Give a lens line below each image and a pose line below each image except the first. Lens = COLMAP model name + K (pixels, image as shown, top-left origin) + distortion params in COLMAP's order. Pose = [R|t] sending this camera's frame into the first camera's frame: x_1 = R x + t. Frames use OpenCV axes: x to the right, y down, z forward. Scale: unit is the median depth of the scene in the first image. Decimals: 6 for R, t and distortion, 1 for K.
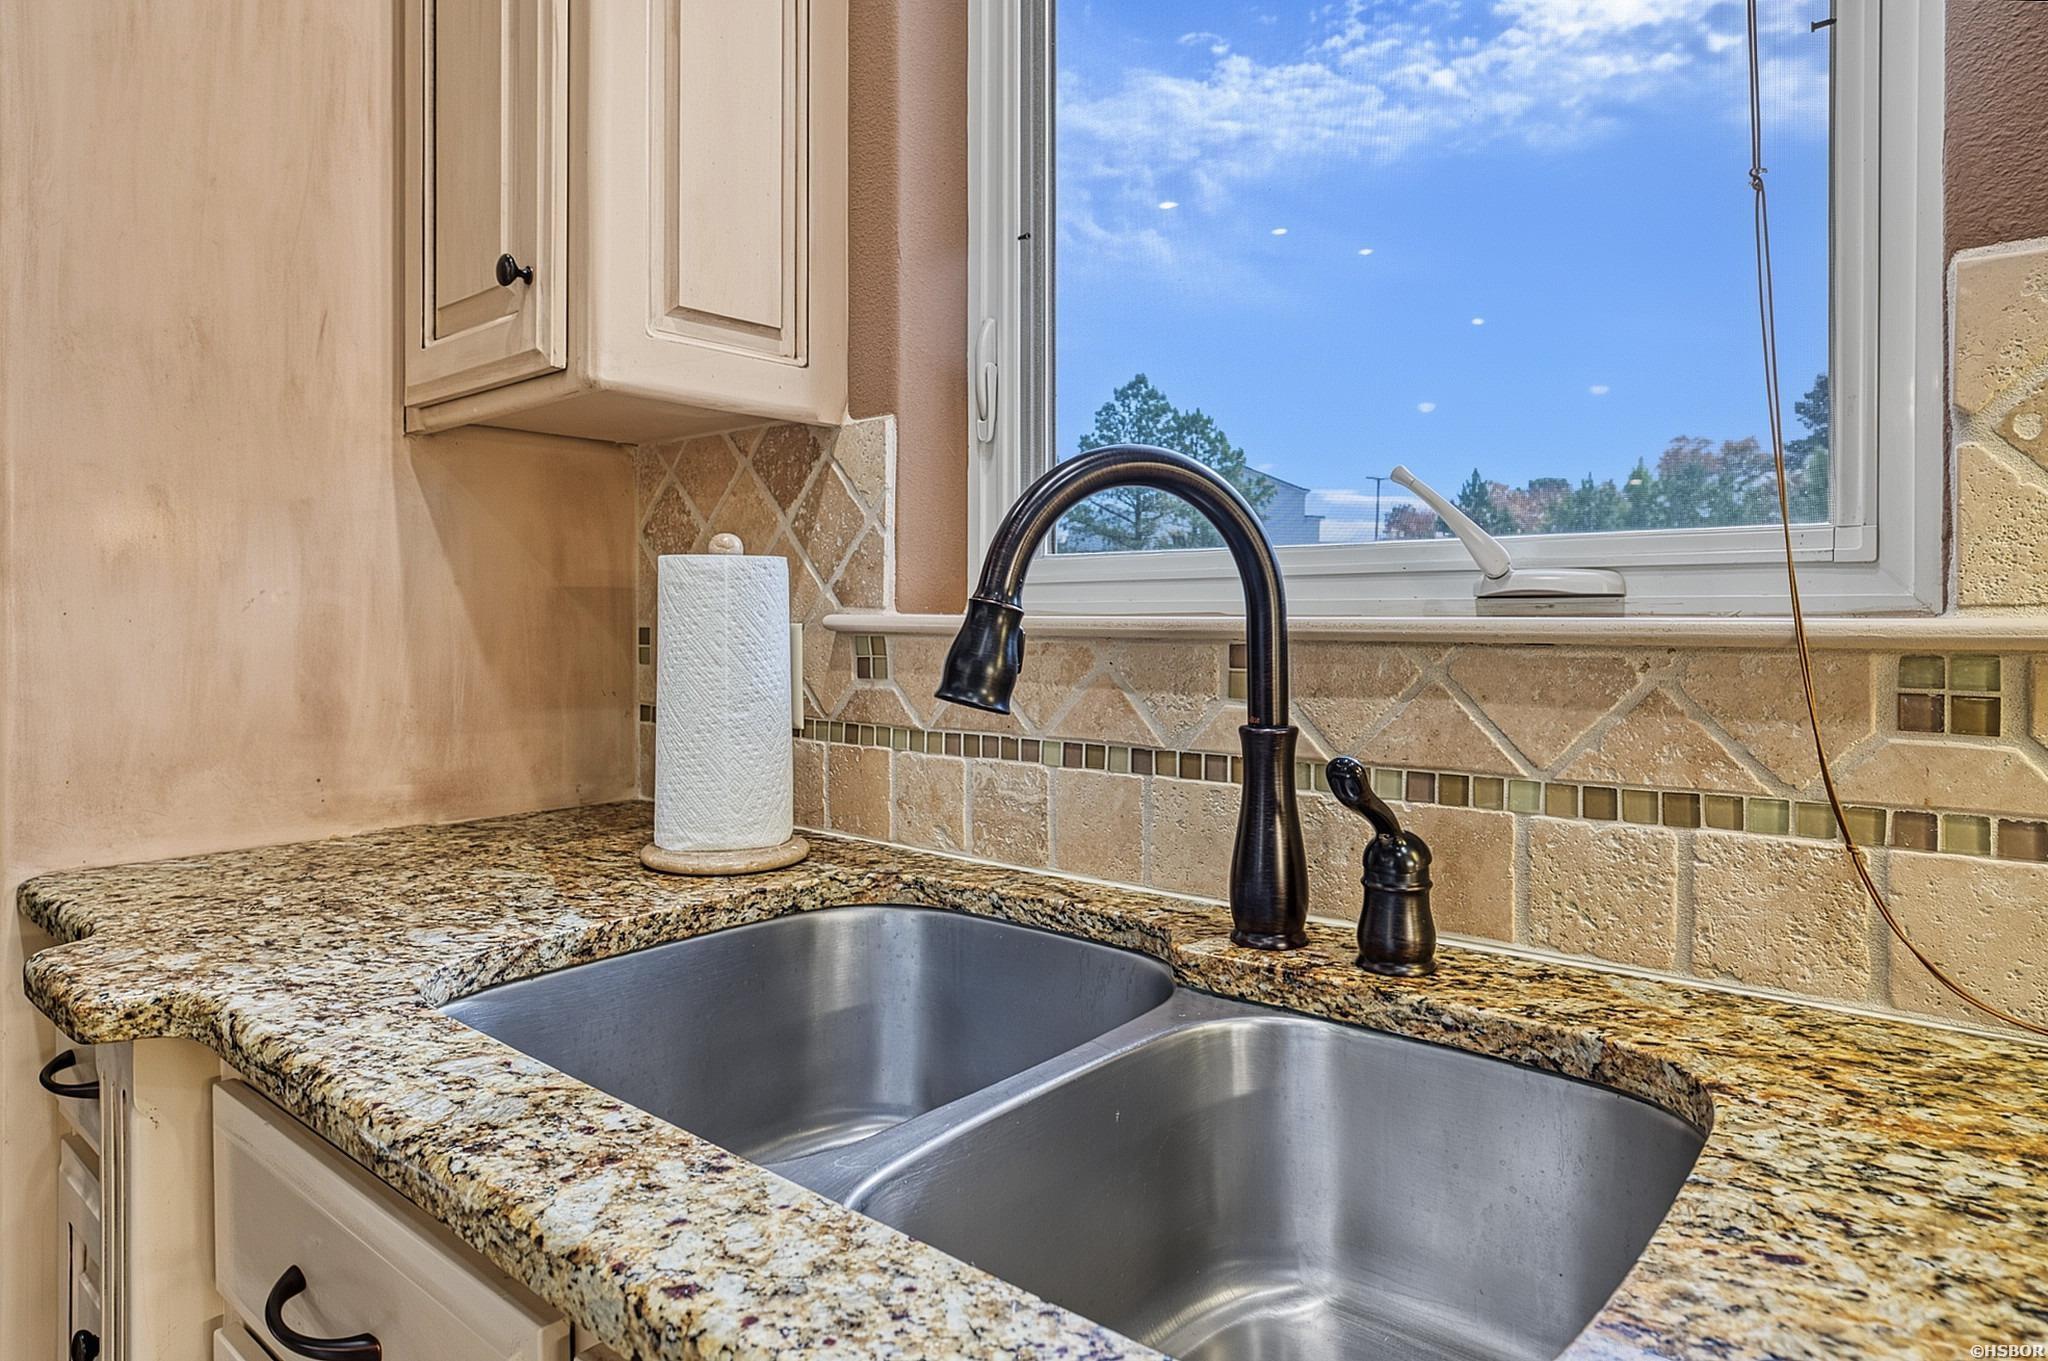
lens RADIAL K [[1199.4, 0, 1029.4], [0, 1199.4, 633.5], [0, 0, 1]] dist [-0.037983, 0.021814]
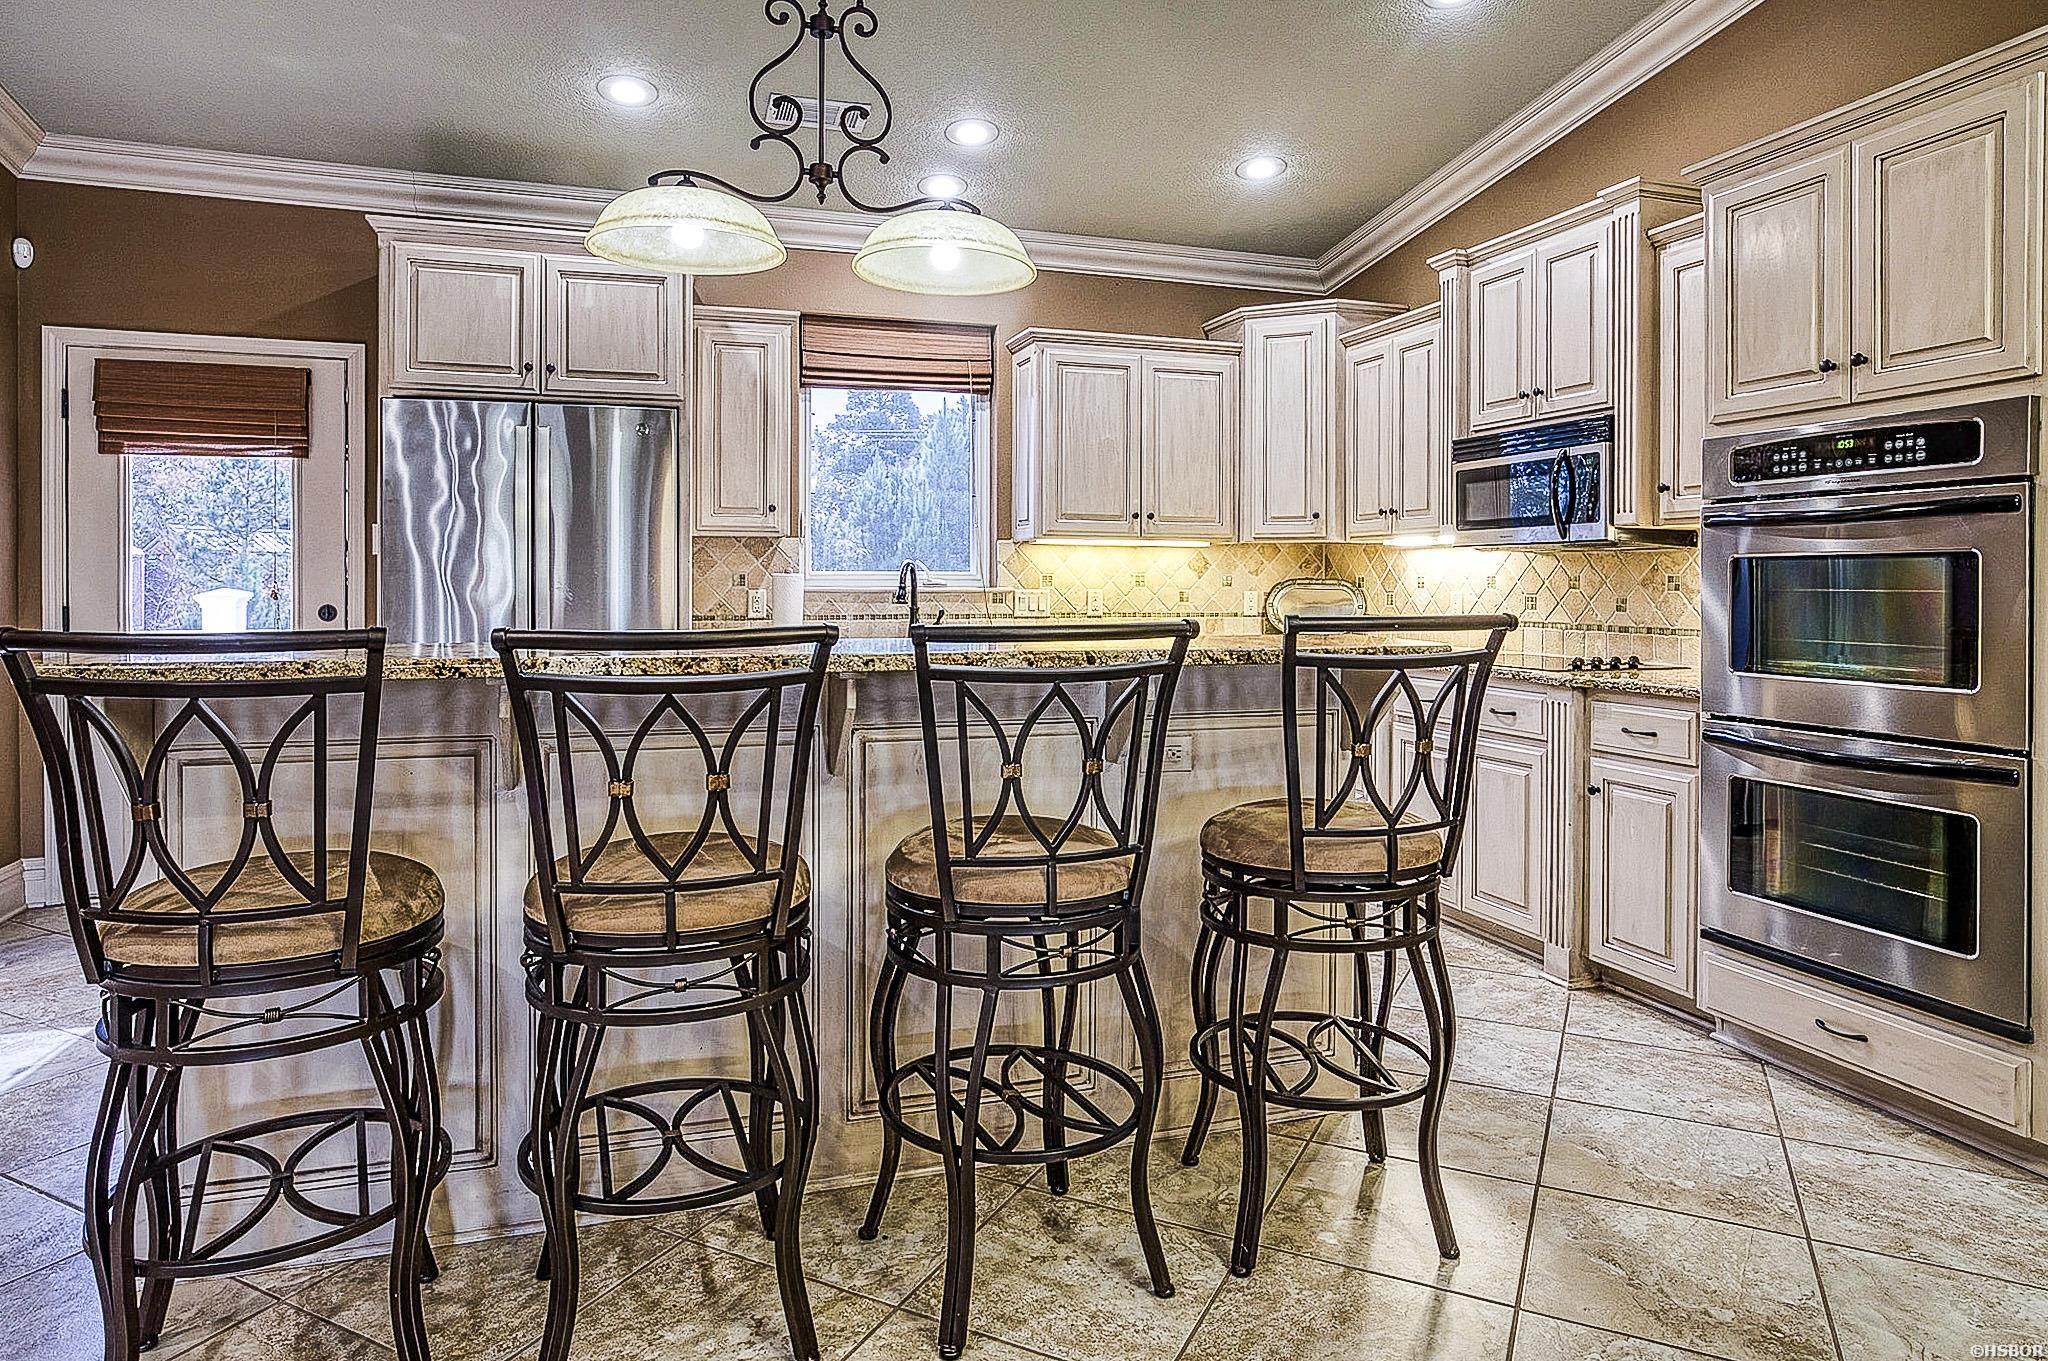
lens RADIAL K [[1199.4, 0, 1016.2], [0, 1199.4, 591.2], [0, 0, 1]] dist [-0.037983, 0.021814]
pose [[0.536642, -0.010795, 0.843741, -4.439004], [0.006467, 0.999941, 0.008680, -0.050307], [-0.843785, 0.000798, 0.536680, -2.538637]]
